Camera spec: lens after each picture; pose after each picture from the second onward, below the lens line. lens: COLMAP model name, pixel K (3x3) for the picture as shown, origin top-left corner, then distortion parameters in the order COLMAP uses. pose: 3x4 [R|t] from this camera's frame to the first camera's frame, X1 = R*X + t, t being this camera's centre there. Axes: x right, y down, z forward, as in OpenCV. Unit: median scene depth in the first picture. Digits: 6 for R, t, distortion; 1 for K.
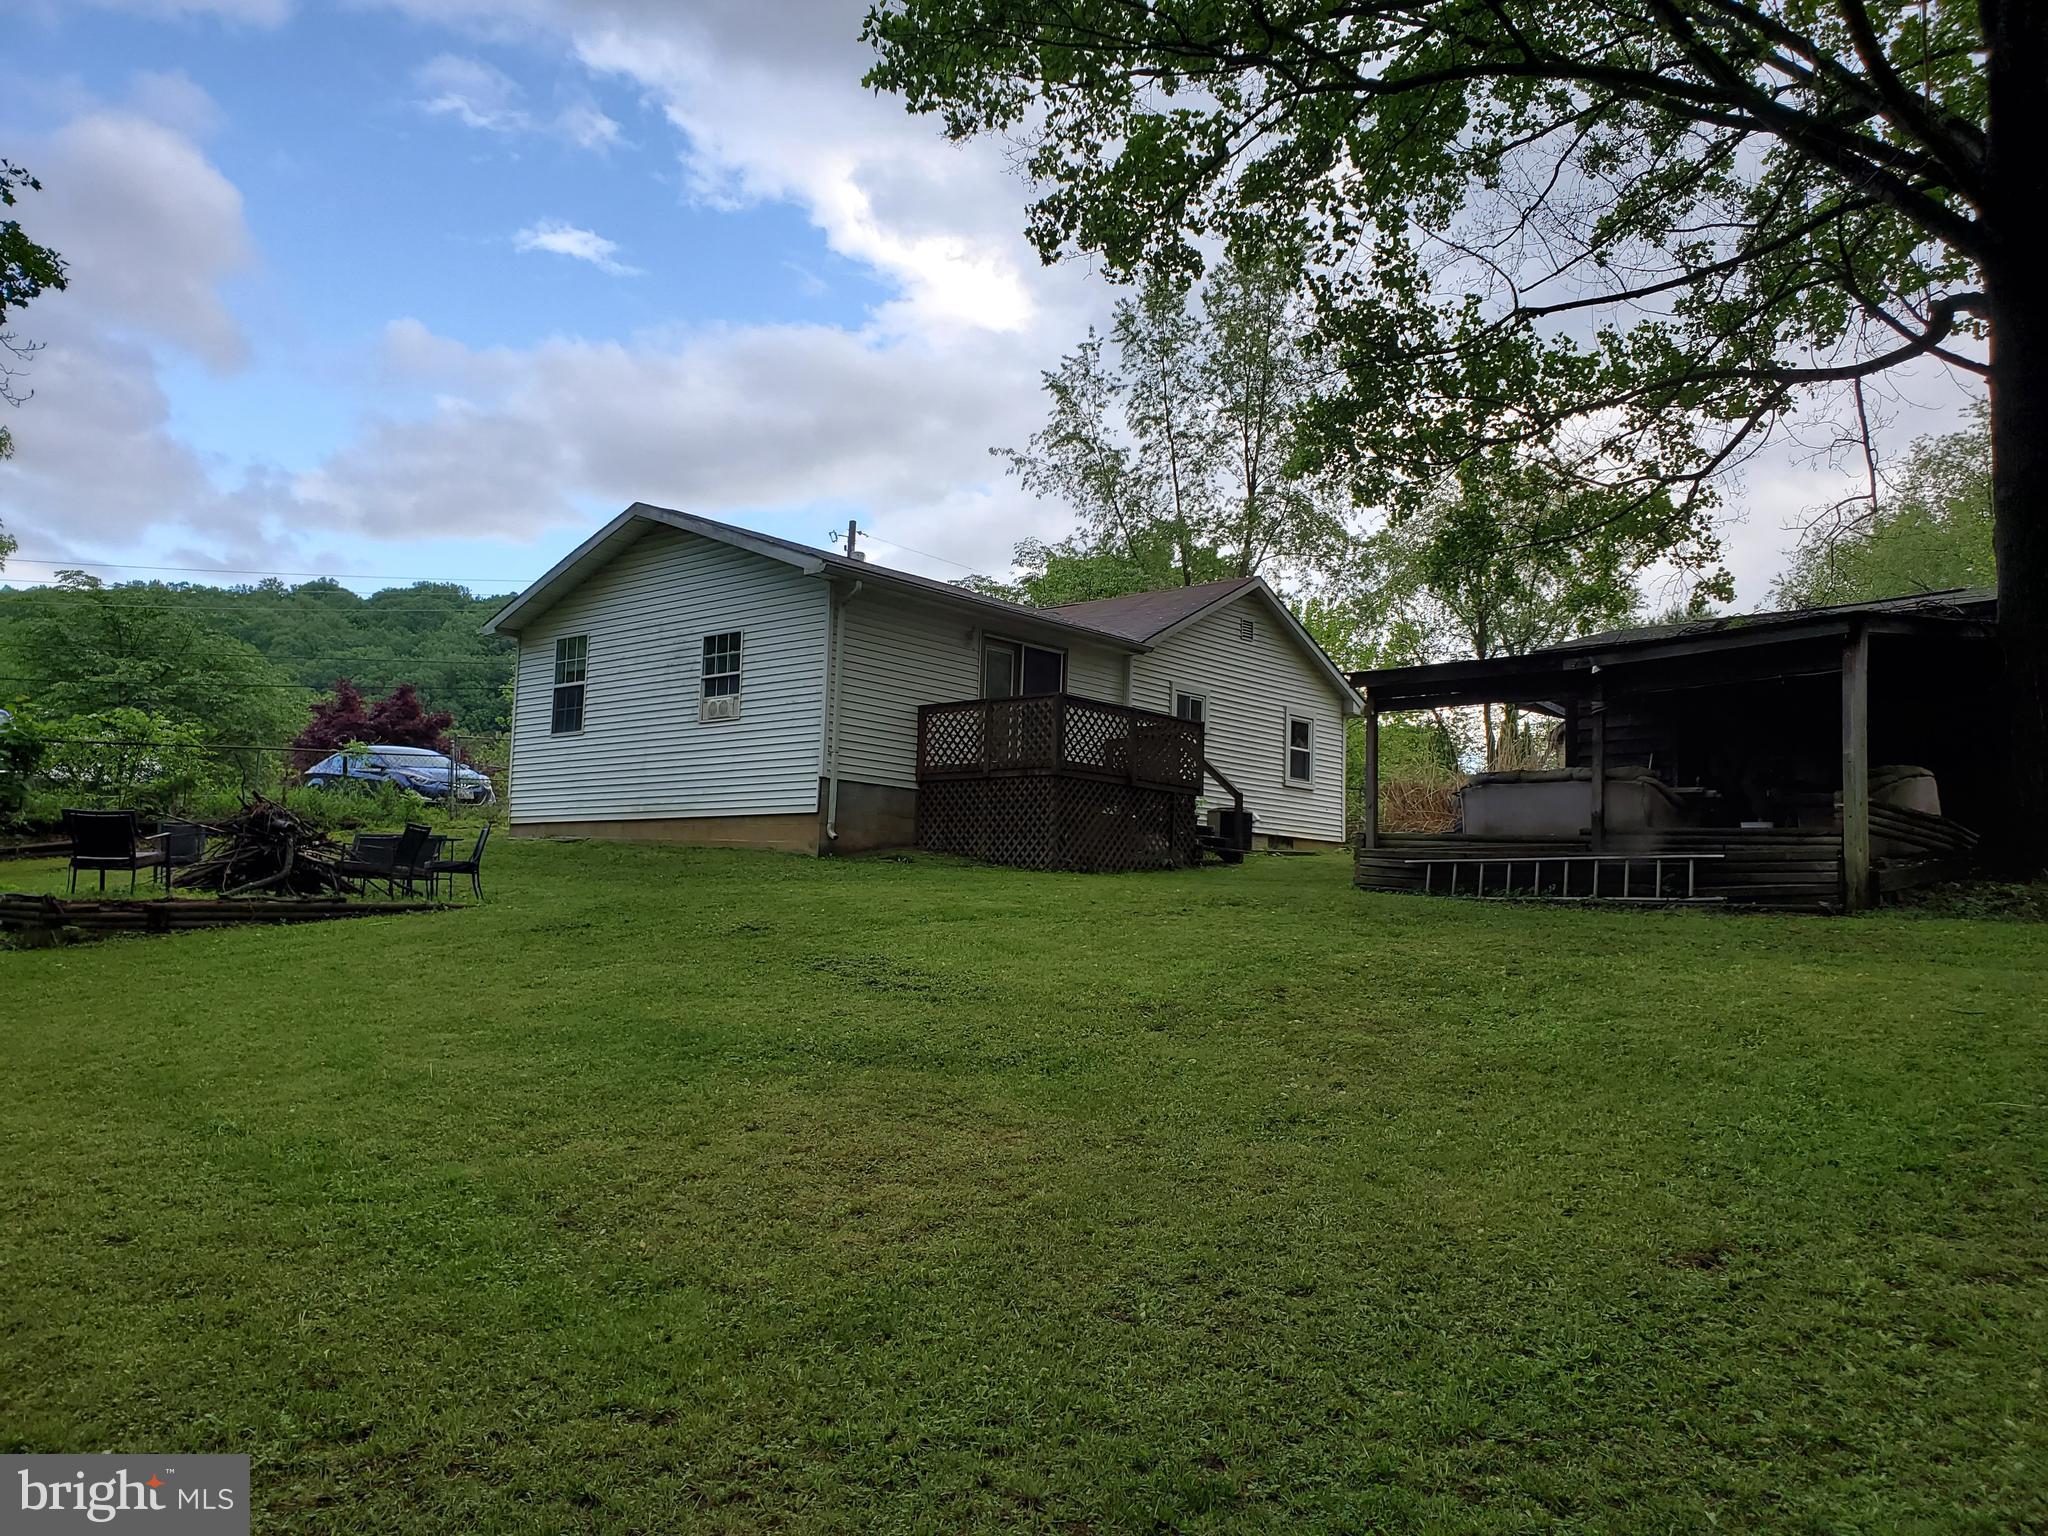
lens RADIAL K [[1586.7, 0, 993.6], [0, 1586.7, 774.2], [0, 0, 1]] dist [0.043547, 0.000406]
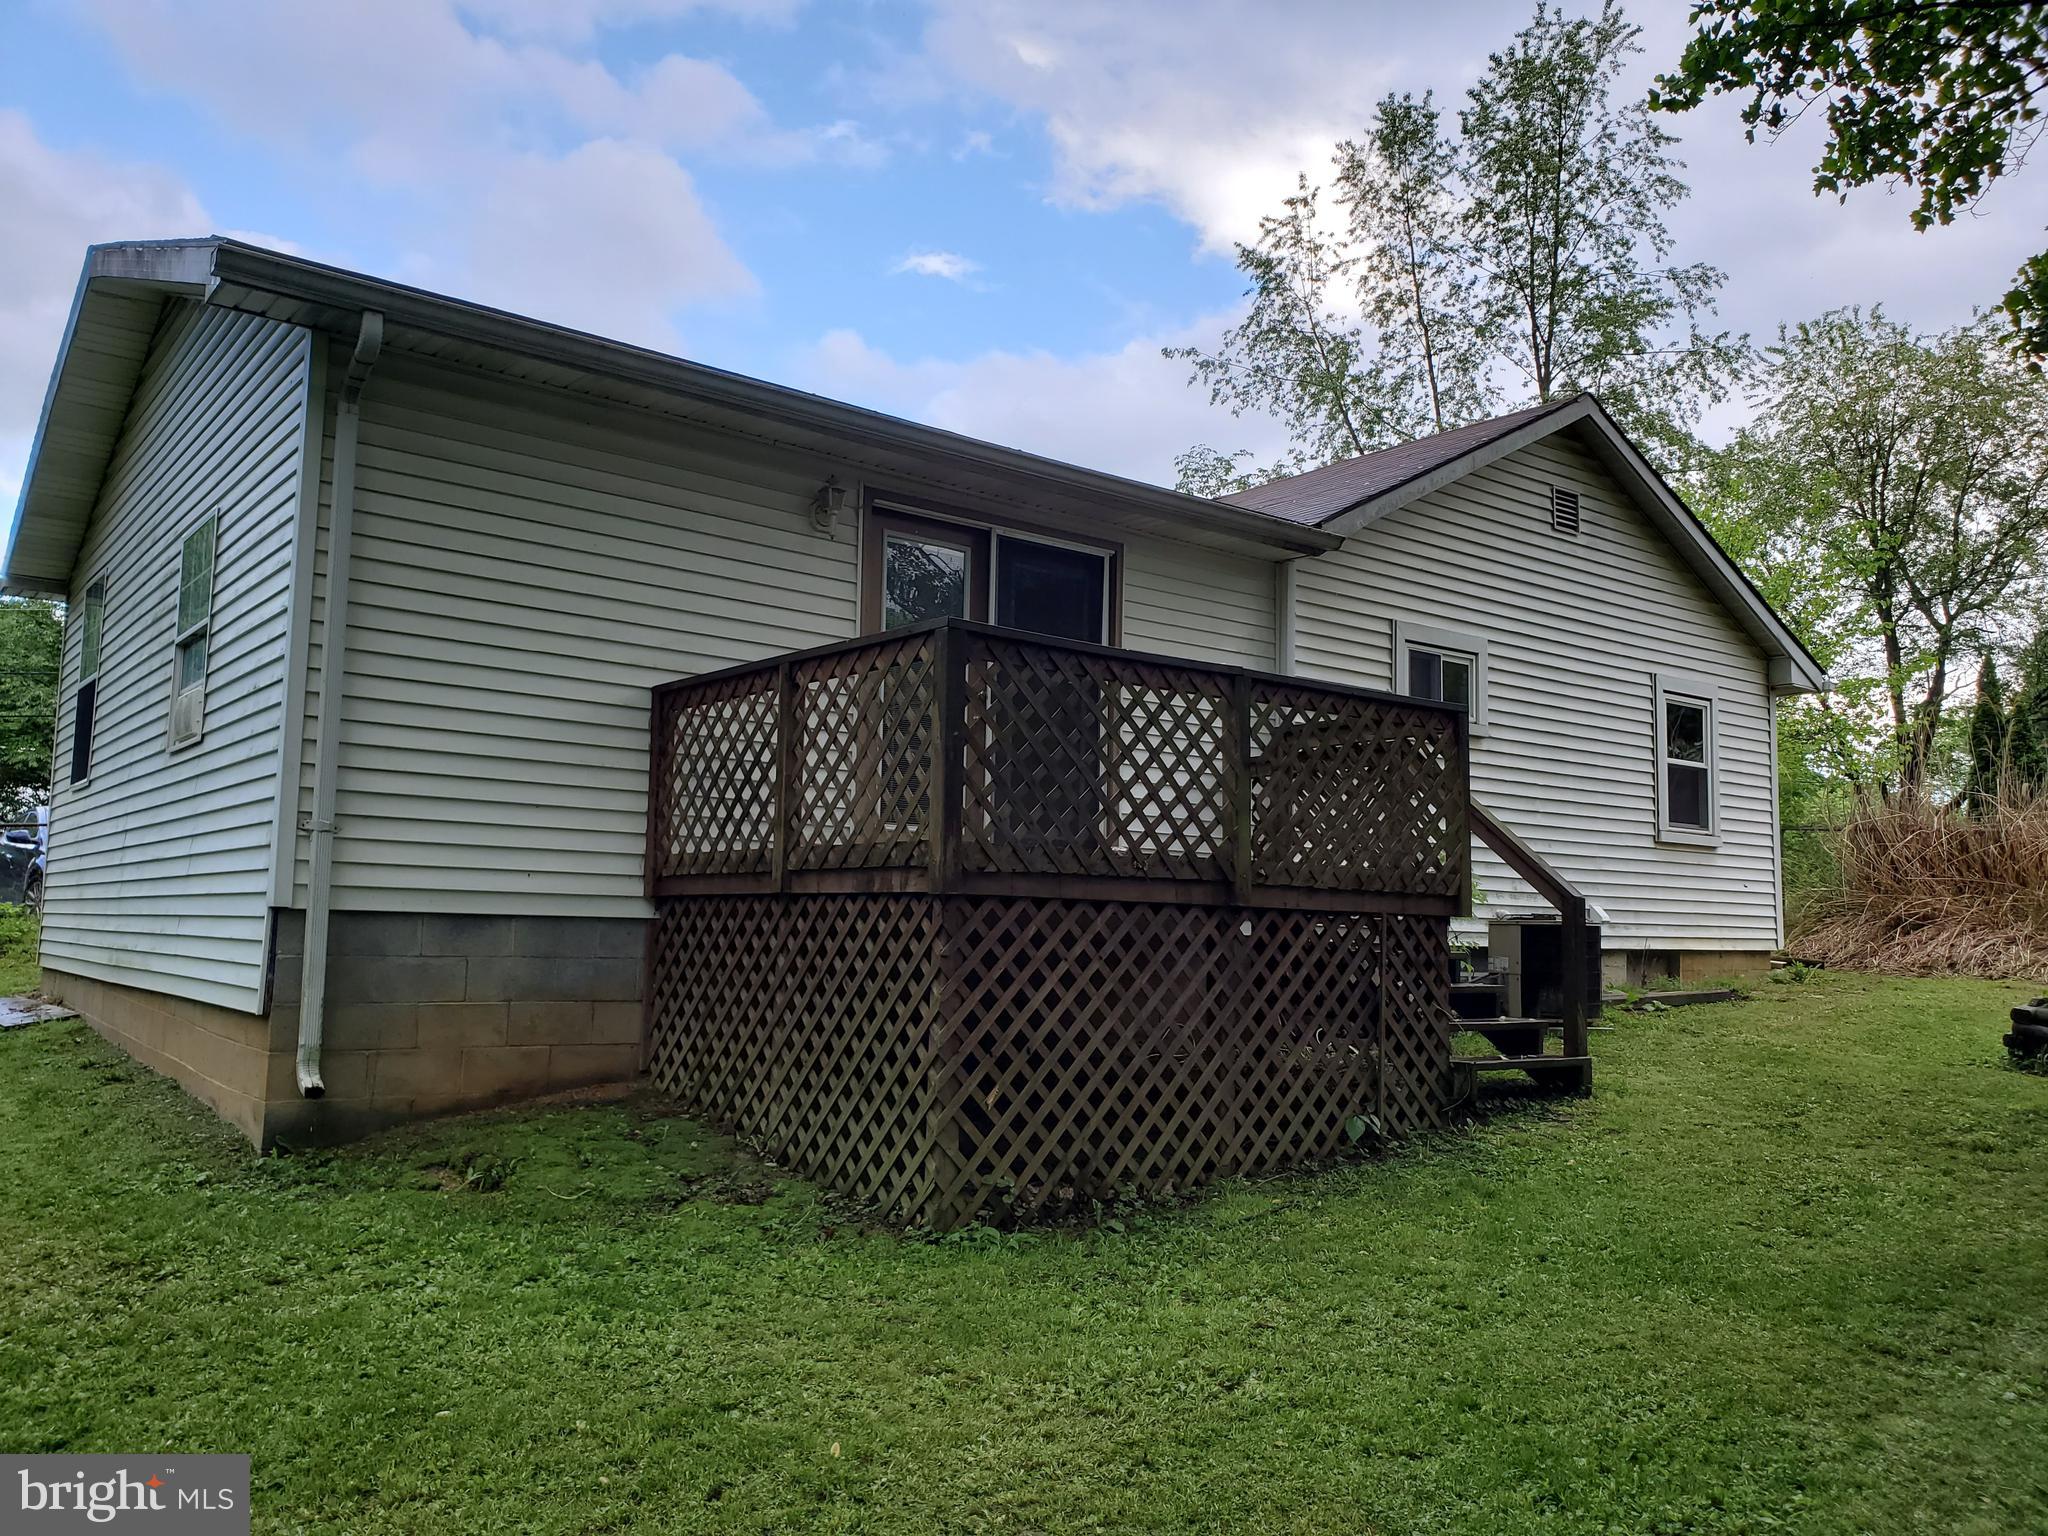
lens RADIAL K [[1567.7, 0, 1024.0], [0, 1567.7, 768.0], [0, 0, 1]] dist [-0.042509, -0.001273]
pose [[0.986456, -0.032937, -0.160686, 0.041758], [0.030568, 0.999385, -0.017195, -0.007180], [0.161153, 0.012050, 0.986856, 0.295475]]
